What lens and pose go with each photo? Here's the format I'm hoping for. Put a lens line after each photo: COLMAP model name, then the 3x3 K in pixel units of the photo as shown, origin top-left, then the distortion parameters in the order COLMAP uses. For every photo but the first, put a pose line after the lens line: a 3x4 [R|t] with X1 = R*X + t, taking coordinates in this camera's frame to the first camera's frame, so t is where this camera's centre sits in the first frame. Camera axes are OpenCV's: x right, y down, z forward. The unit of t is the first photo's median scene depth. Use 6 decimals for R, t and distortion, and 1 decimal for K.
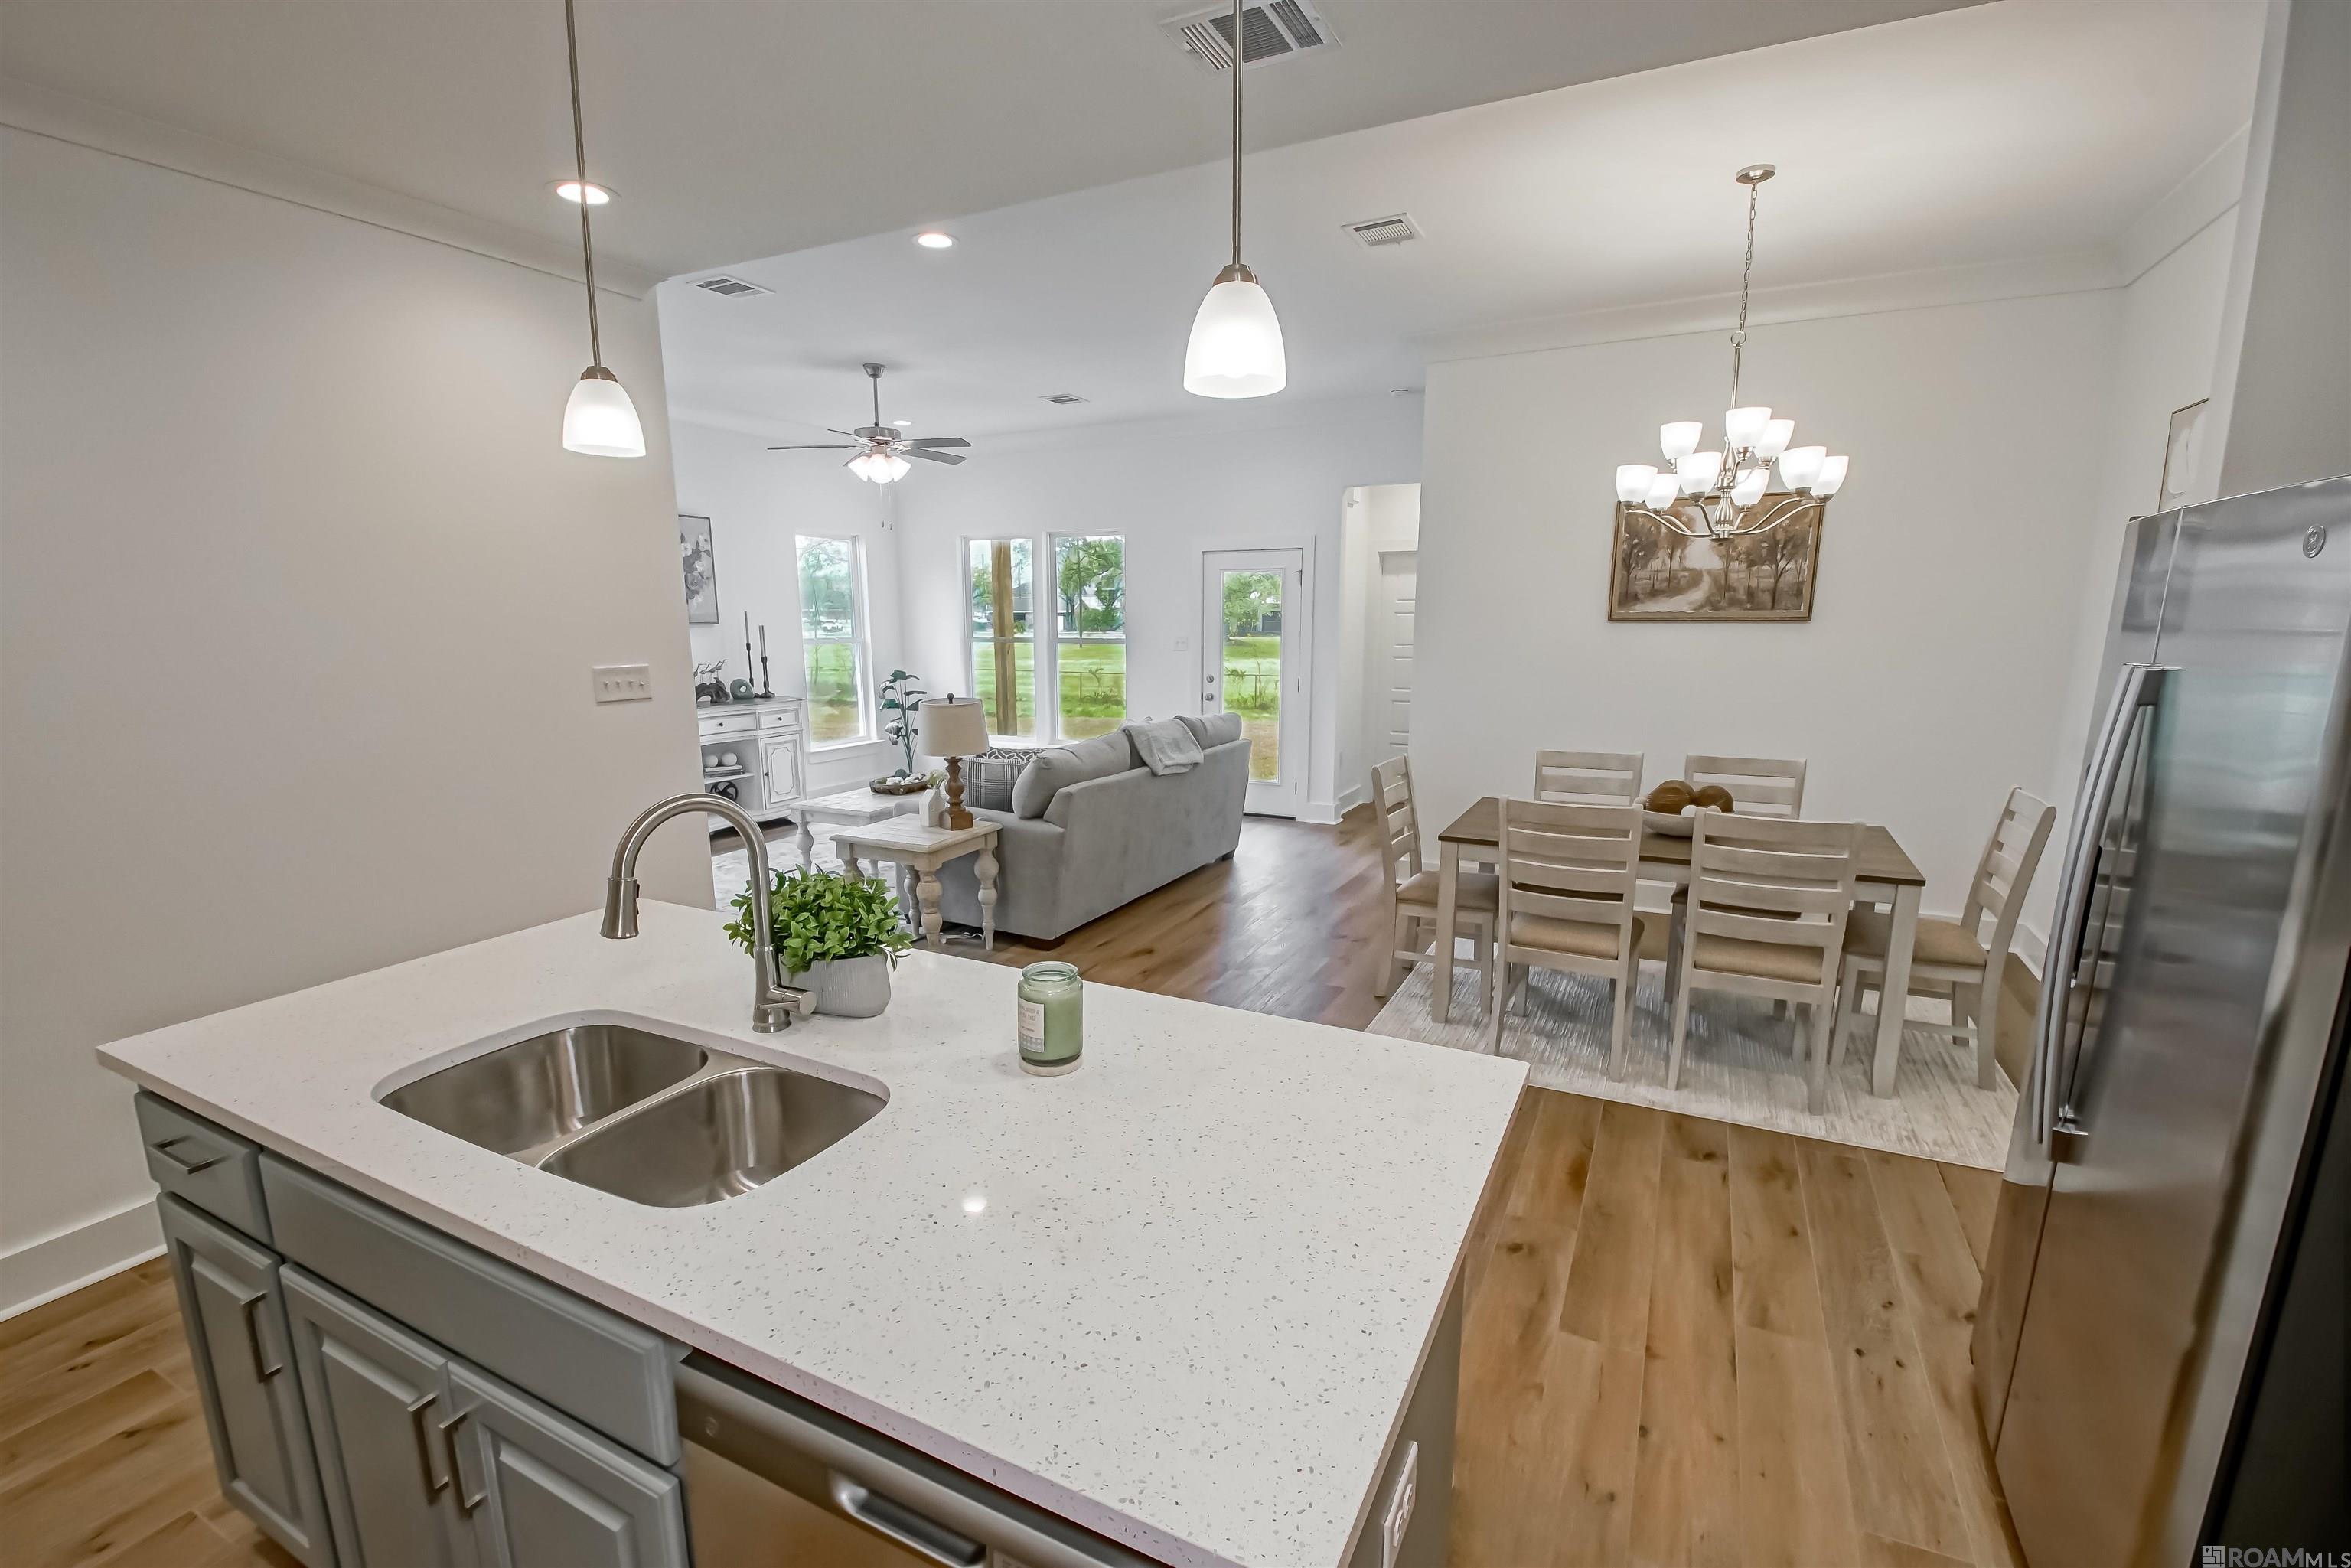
lens RADIAL K [[1041.0, 0, 1176.3], [0, 1041.0, 811.3], [0, 0, 1]] dist [-0.000141, -0.007682]
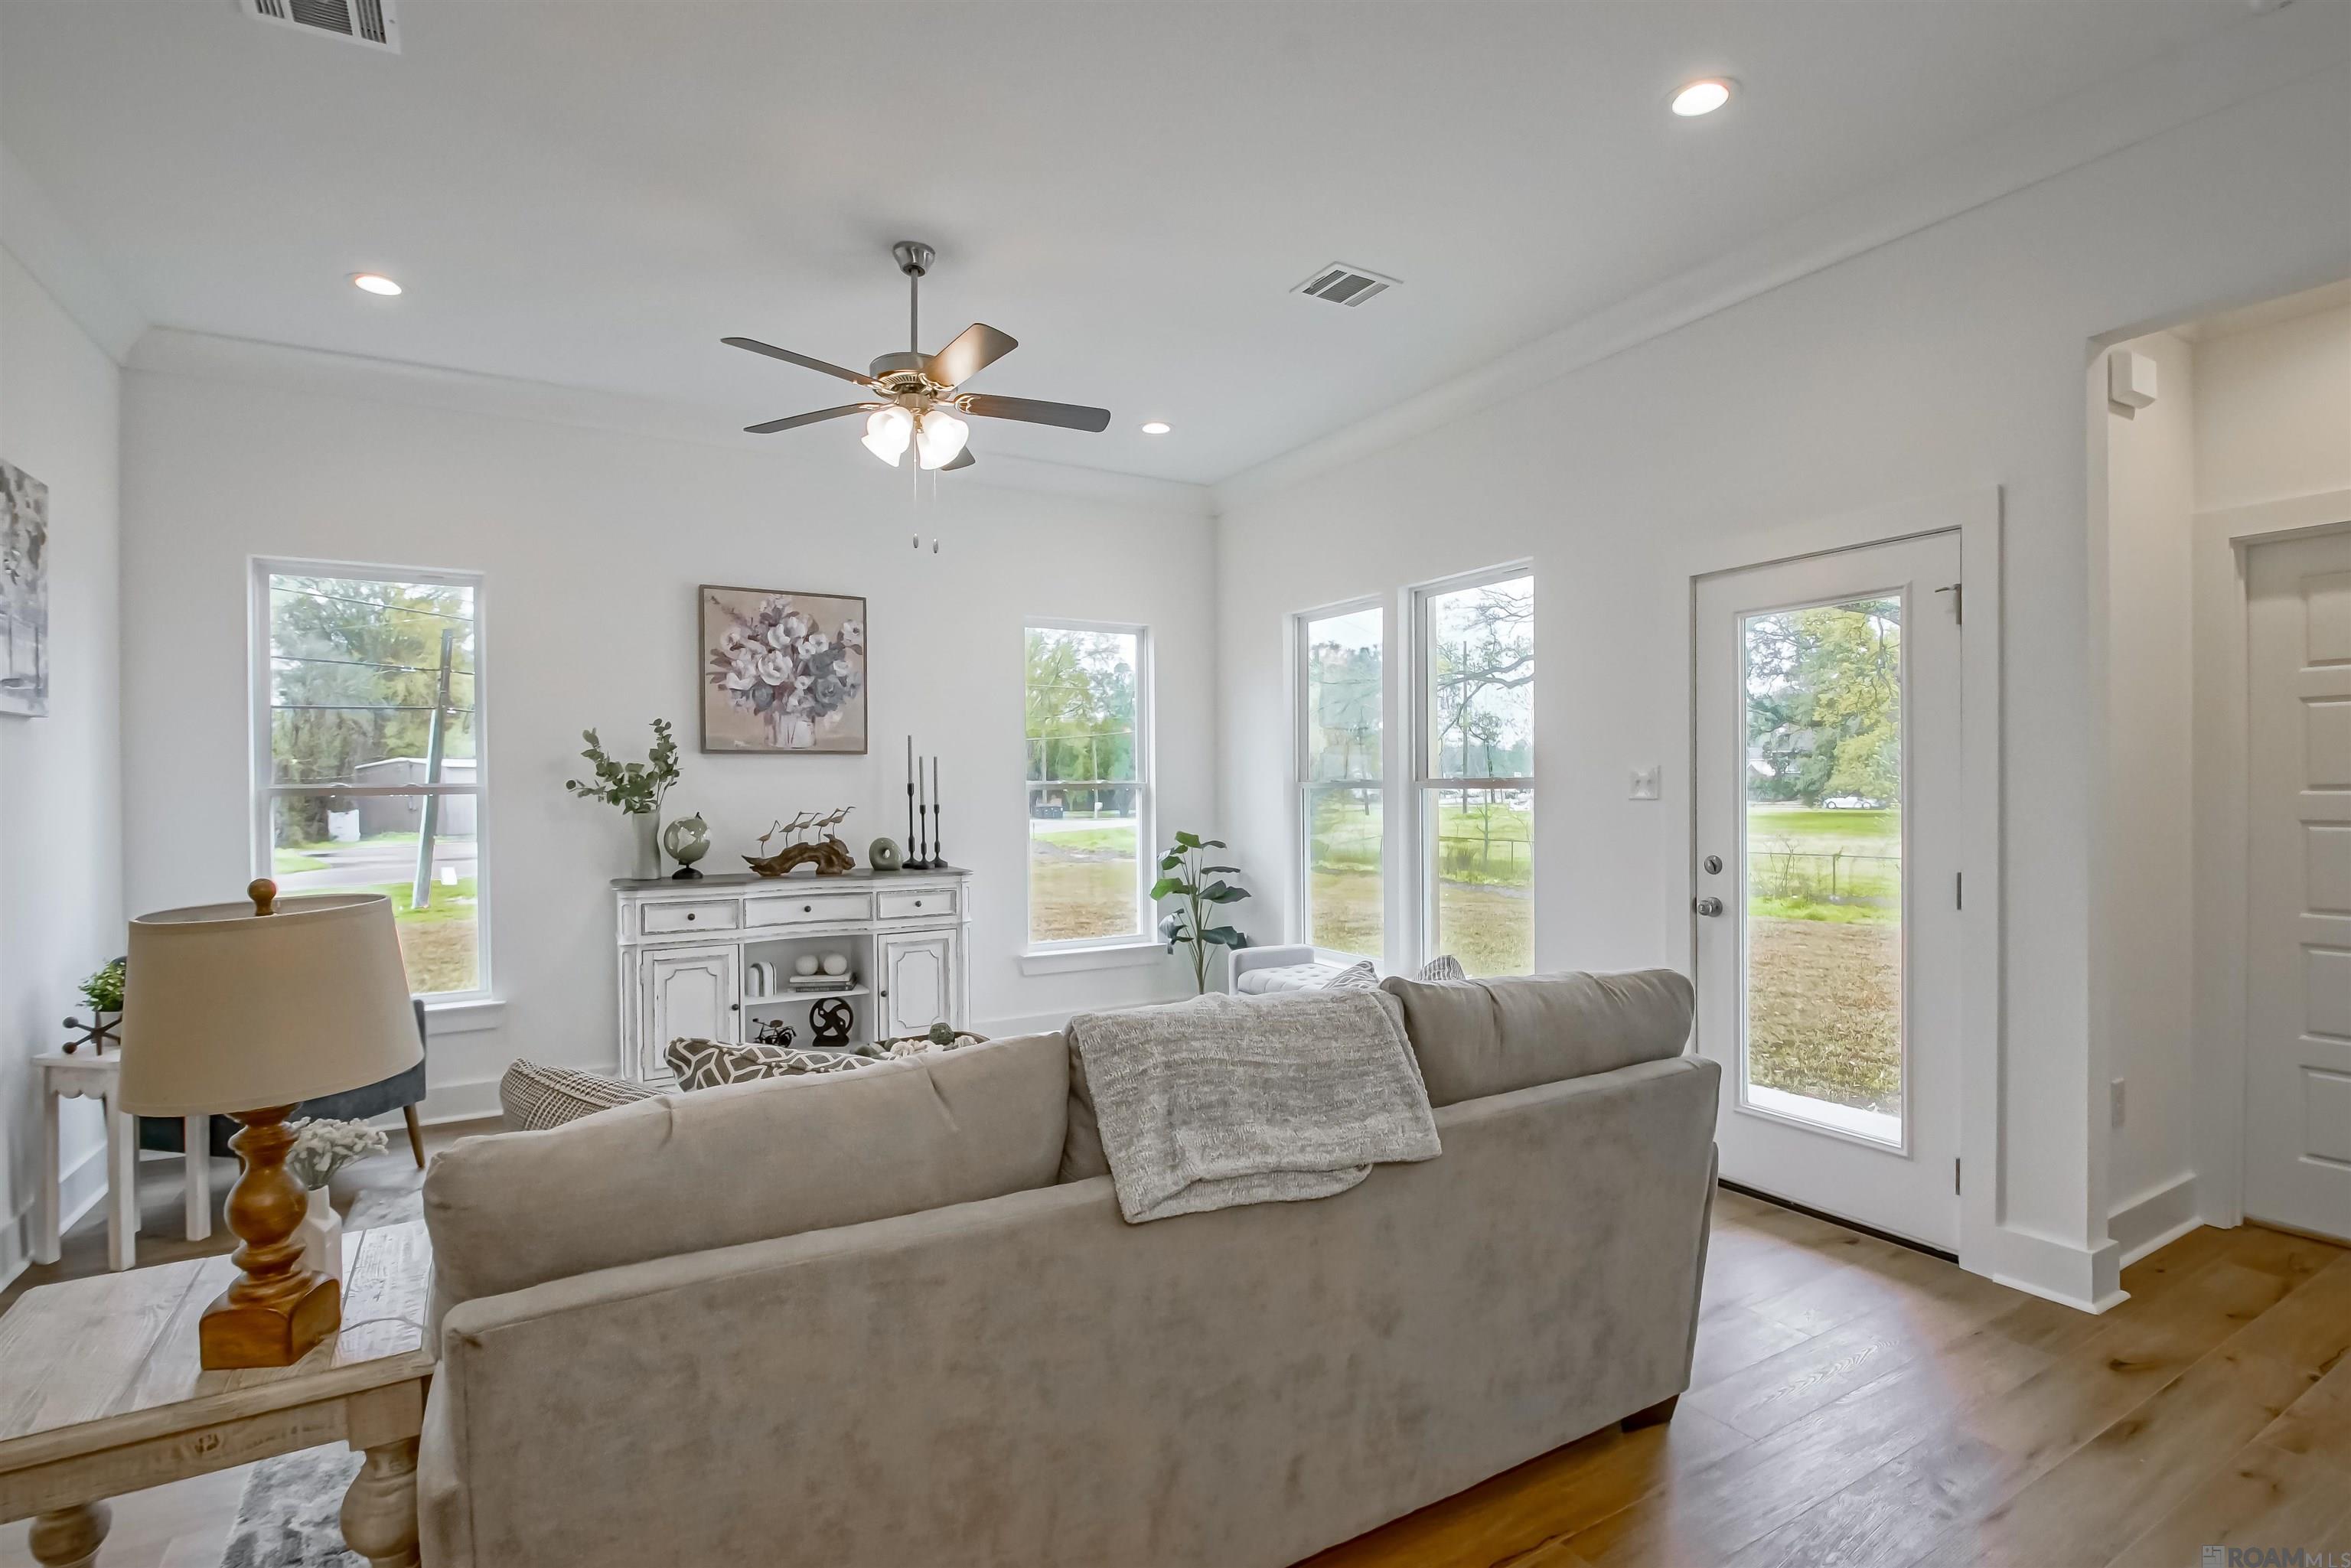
lens RADIAL K [[1095.8, 0, 1172.2], [0, 1095.8, 788.5], [0, 0, 1]] dist [-0.002136, -0.008864]
pose [[0.833176, -0.001888, -0.553005, 0.106093], [-0.099251, 0.983246, -0.152893, -0.074892], [0.544028, 0.182273, 0.819030, 0.561931]]
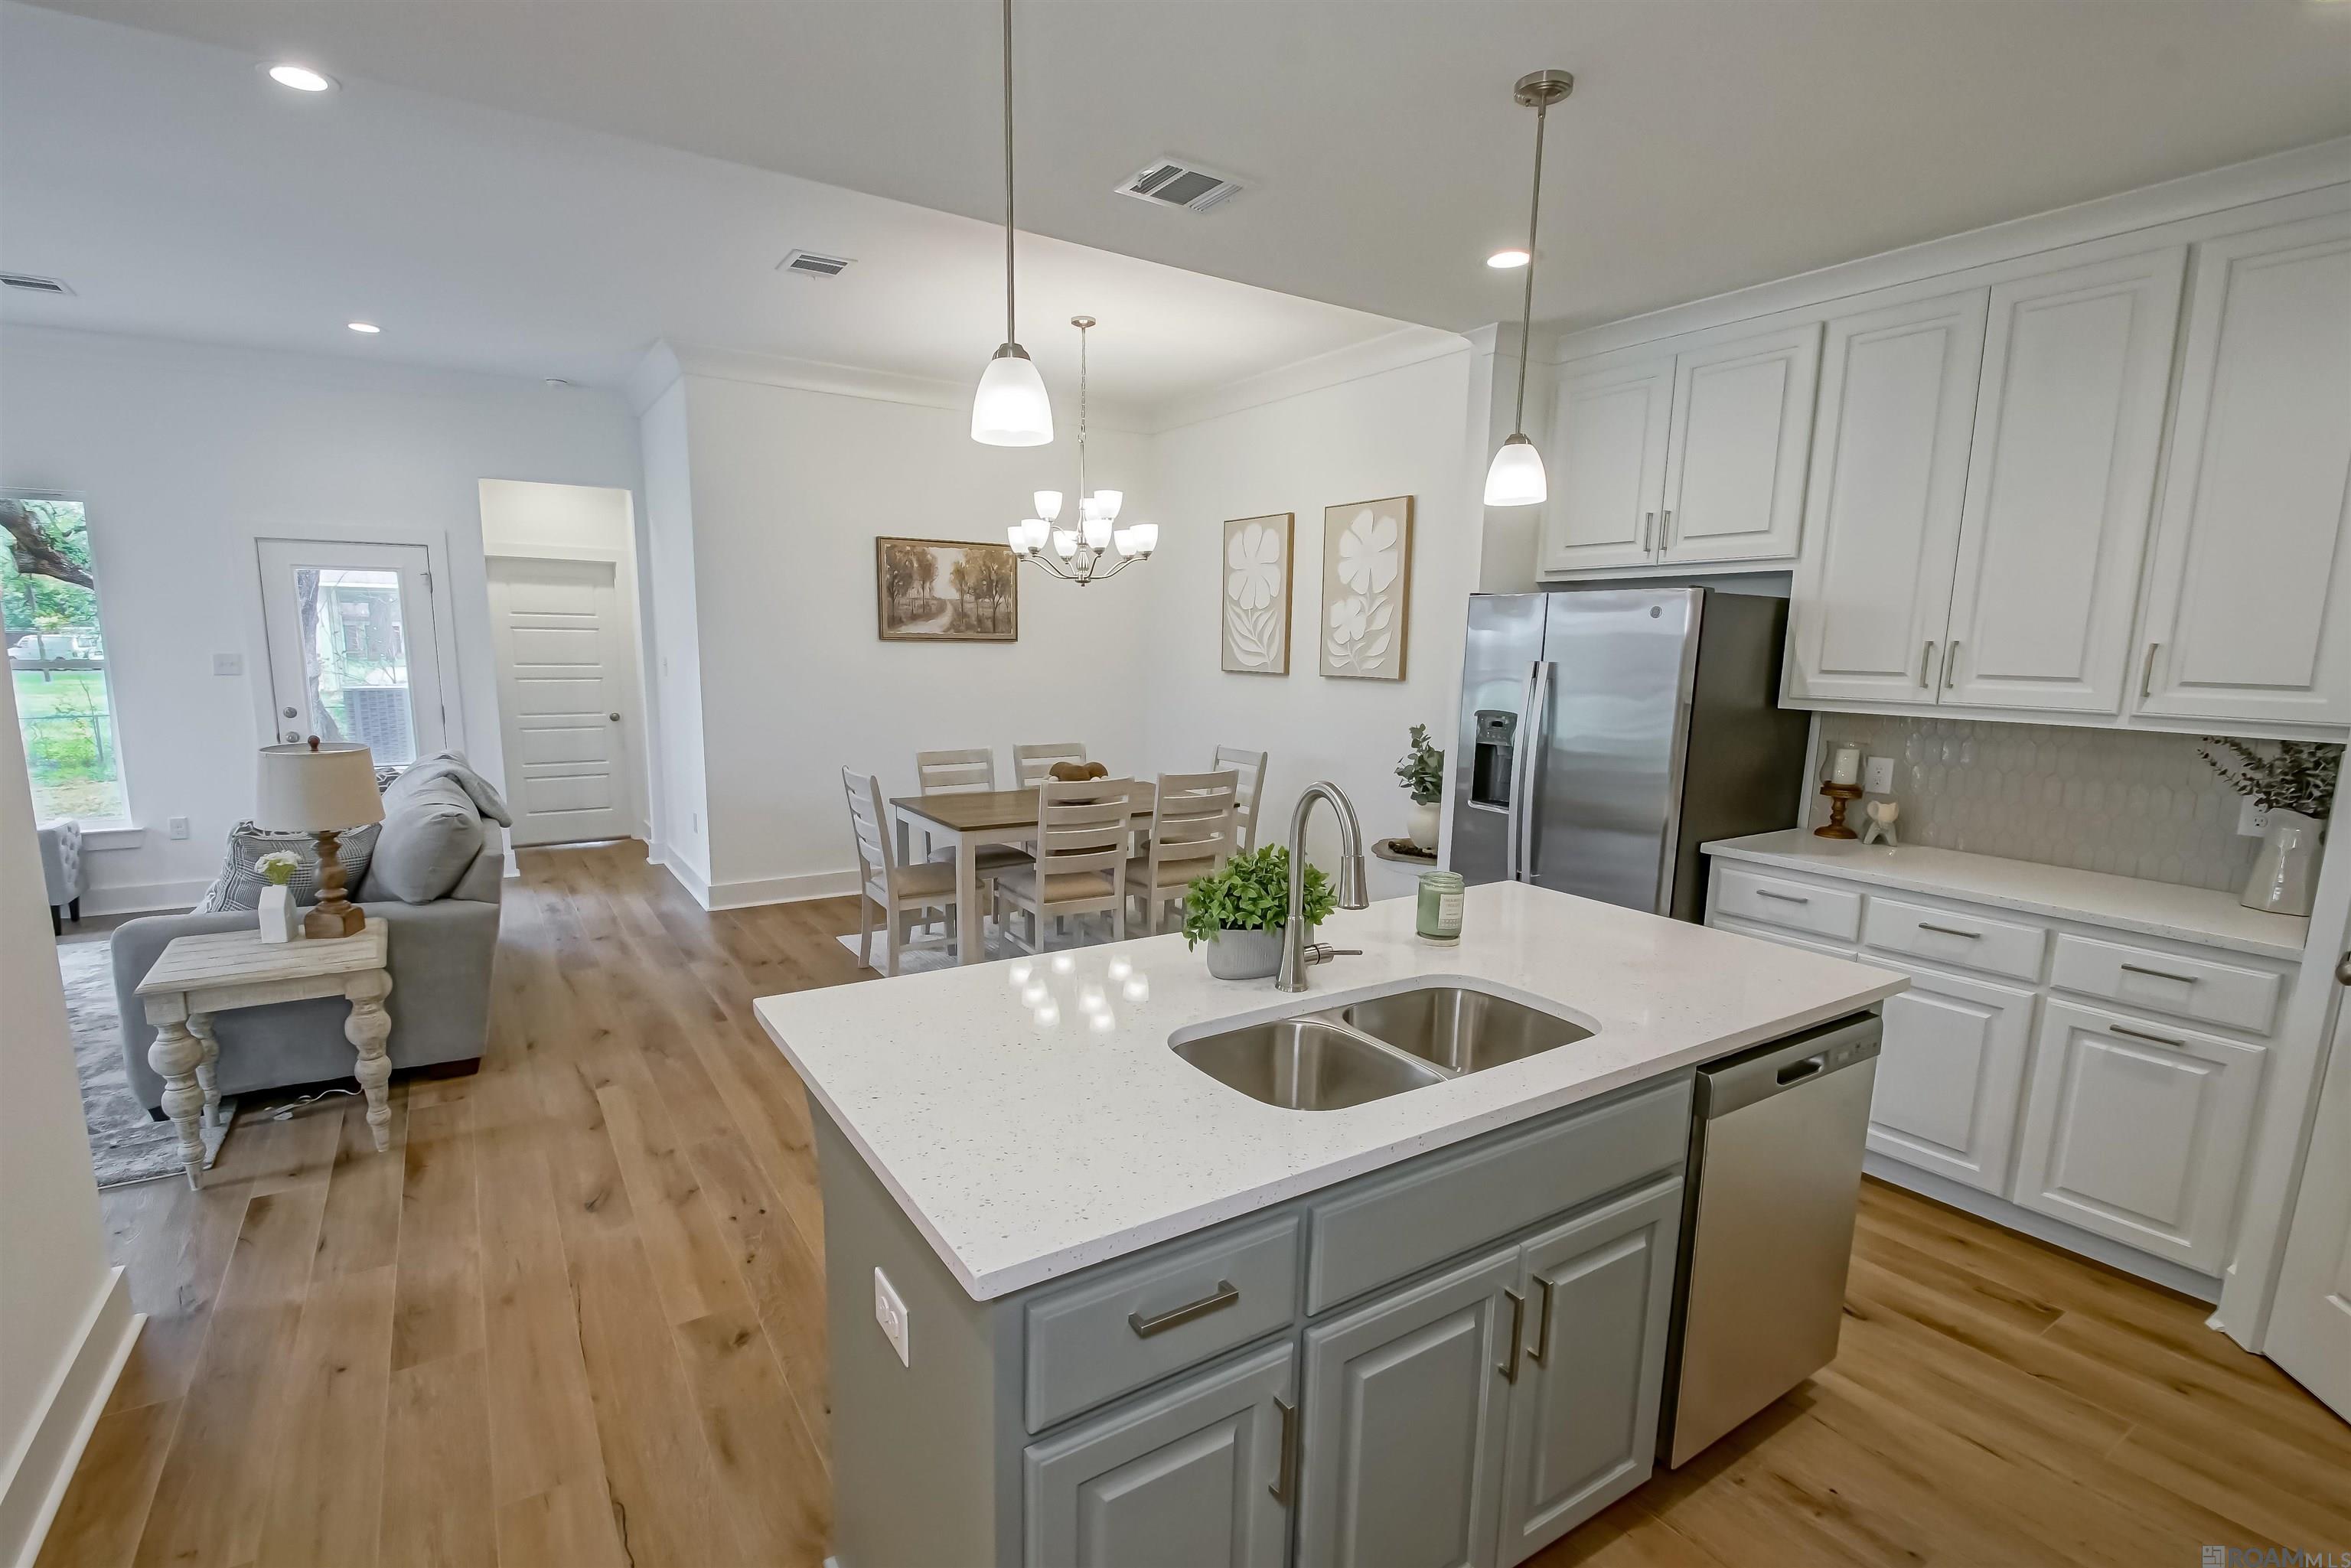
lens RADIAL K [[1041.0, 0, 1176.3], [0, 1041.0, 811.3], [0, 0, 1]] dist [-0.000141, -0.007682]
pose [[0.503116, -0.127782, 0.854720, -0.315959], [0.144123, 0.987565, 0.062806, -0.016539], [-0.852116, 0.091586, 0.515276, 0.112484]]
